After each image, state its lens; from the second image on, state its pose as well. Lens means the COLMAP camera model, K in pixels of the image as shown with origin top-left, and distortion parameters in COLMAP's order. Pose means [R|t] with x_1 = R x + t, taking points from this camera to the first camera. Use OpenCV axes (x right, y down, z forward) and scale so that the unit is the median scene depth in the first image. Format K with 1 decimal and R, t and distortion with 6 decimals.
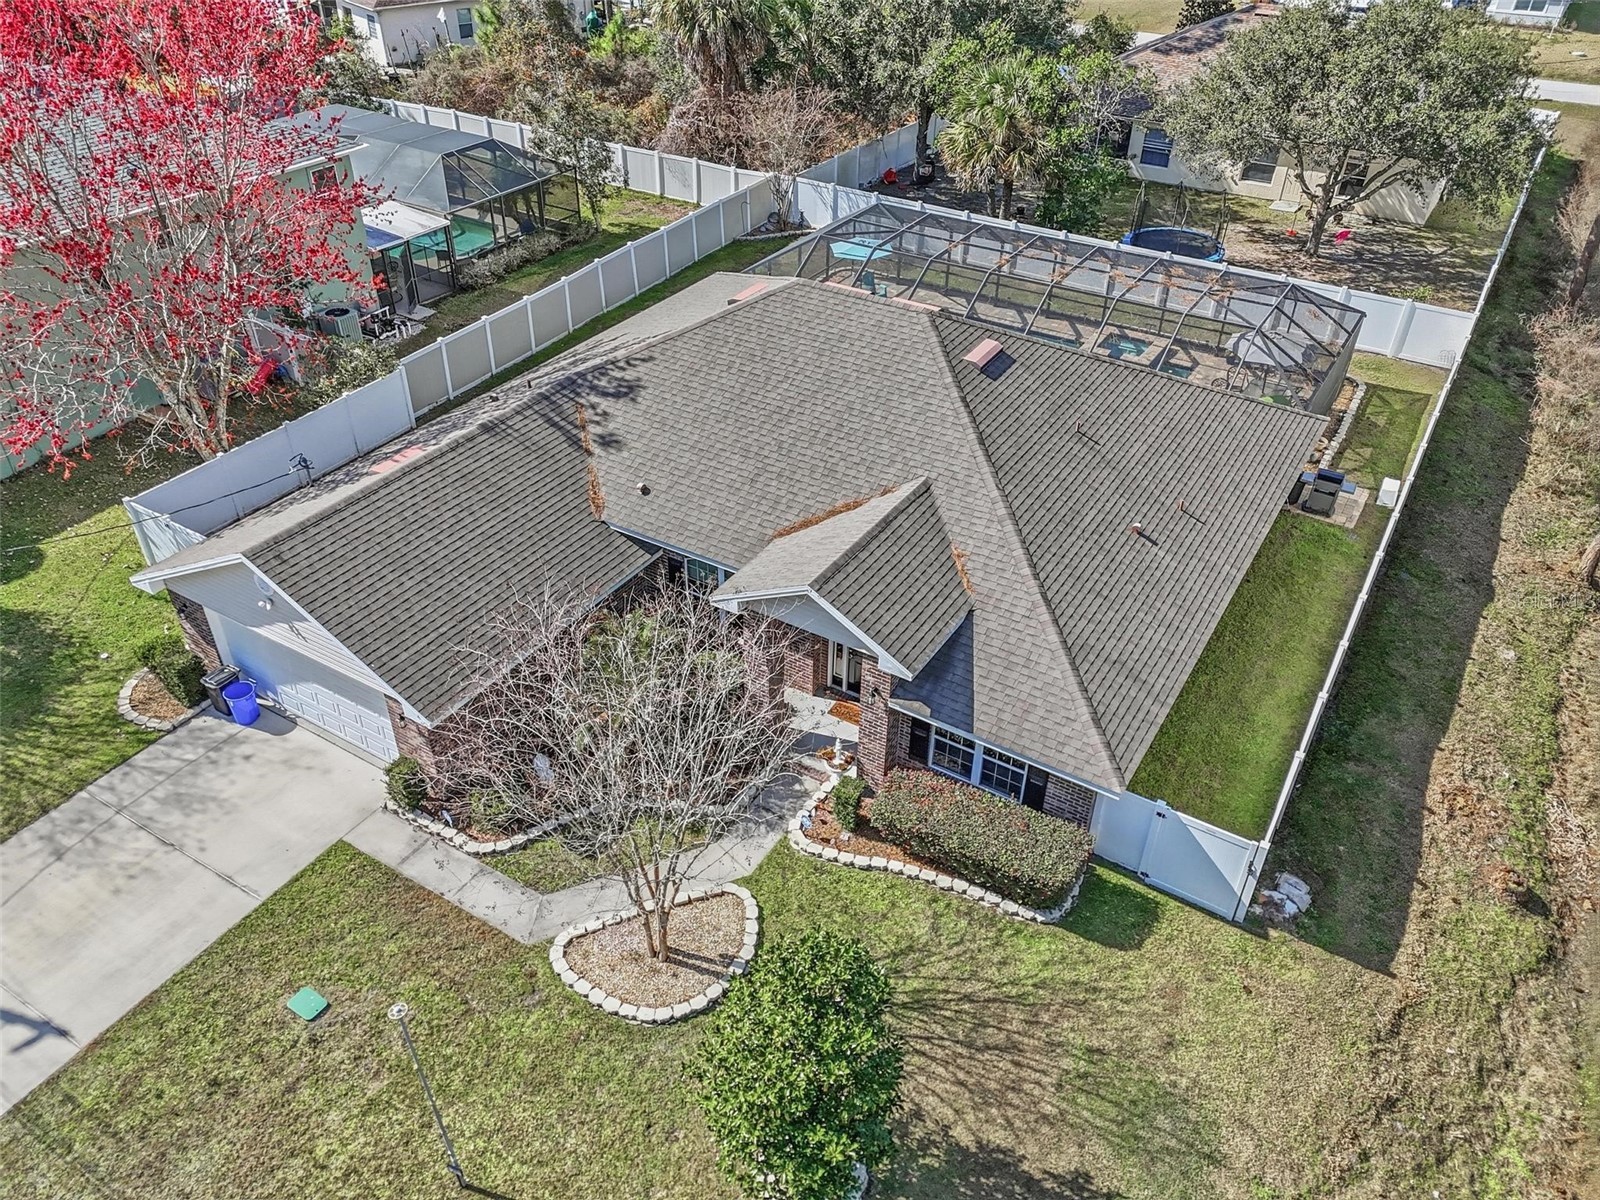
lens RADIAL K [[1182.7, 0, 800.0], [0, 1182.7, 600.0], [0, 0, 1]] dist [0.065717, -0.048080]
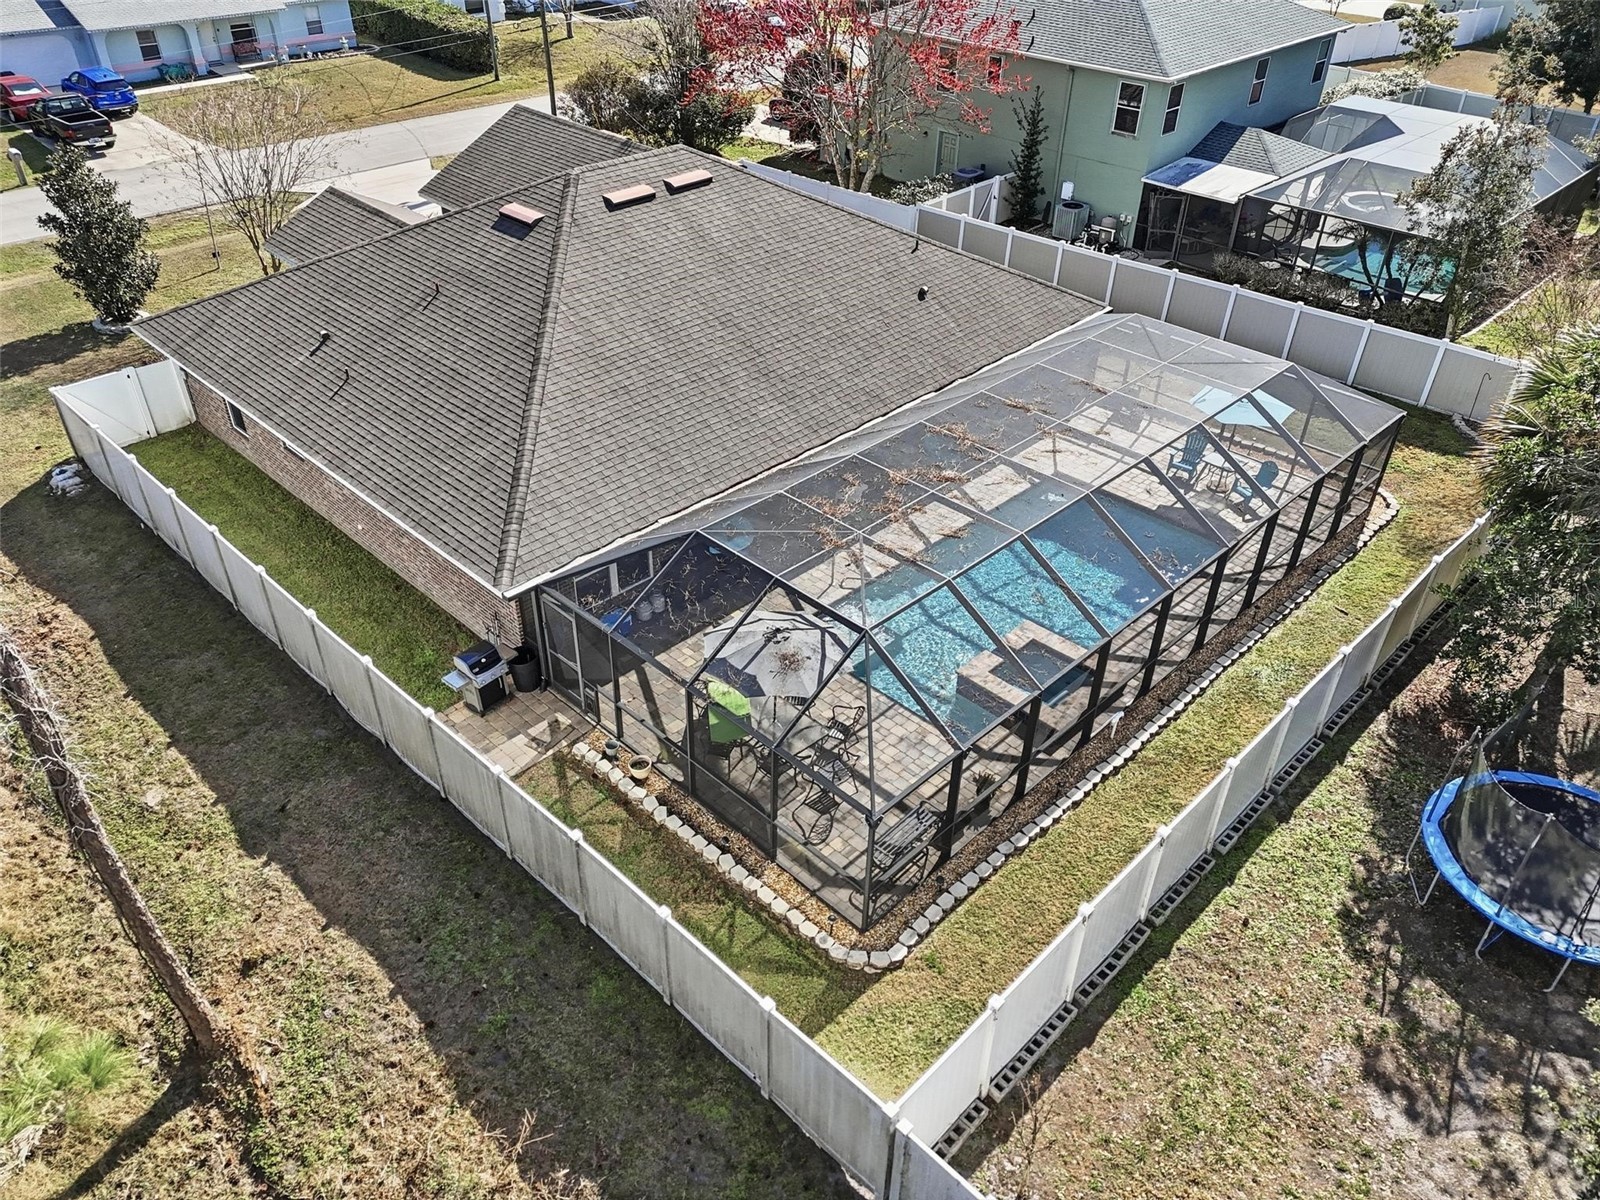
lens RADIAL K [[1176.1, 0, 803.1], [0, 1176.1, 594.3], [0, 0, 1]] dist [0.078784, -0.067157]
pose [[-0.225205, 0.547985, -0.805602, 1.307792], [-0.587028, 0.583600, 0.561079, -0.867375], [0.777612, 0.599269, 0.190253, 1.396719]]
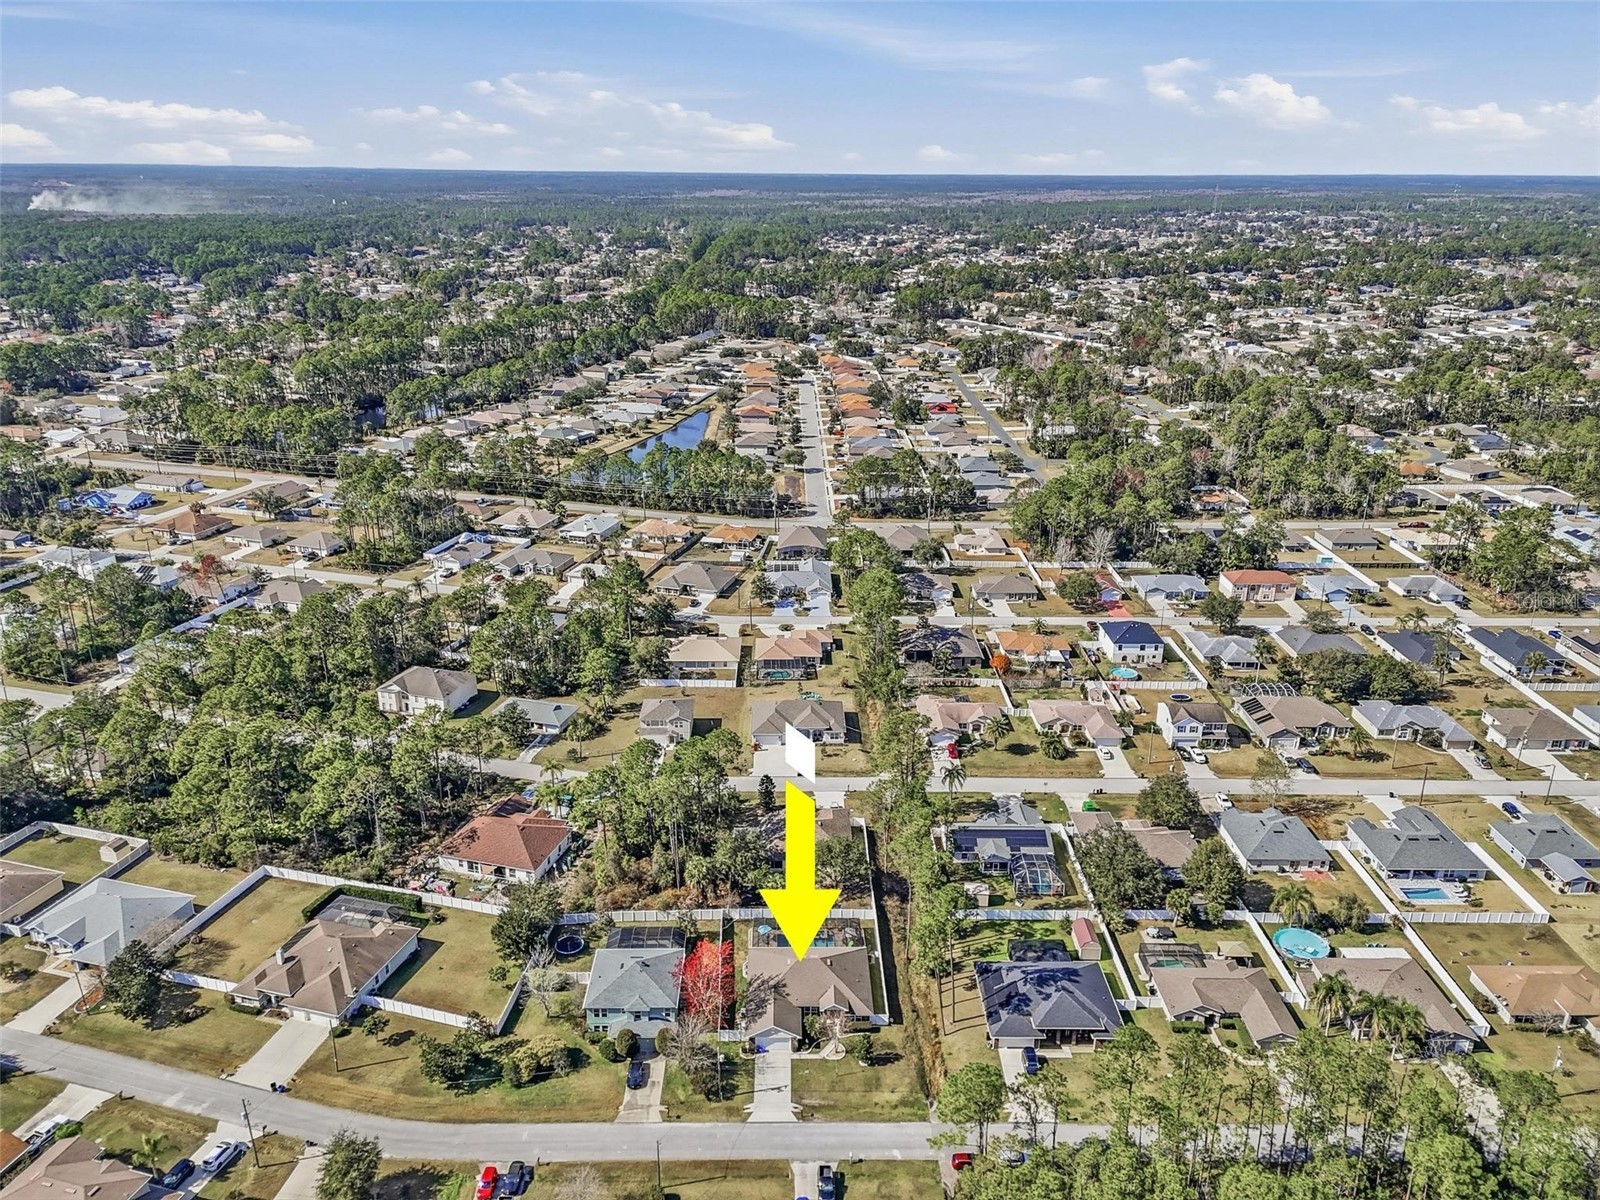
lens RADIAL K [[1158.5, 0, 819.4], [0, 1158.5, 603.8], [0, 0, 1]] dist [0.080369, -0.071673]
pose [[0.840868, -0.187759, 0.507629, -3.556267], [0.314290, 0.932958, -0.175532, -1.174197], [-0.440639, 0.307142, 0.843505, -6.464664]]
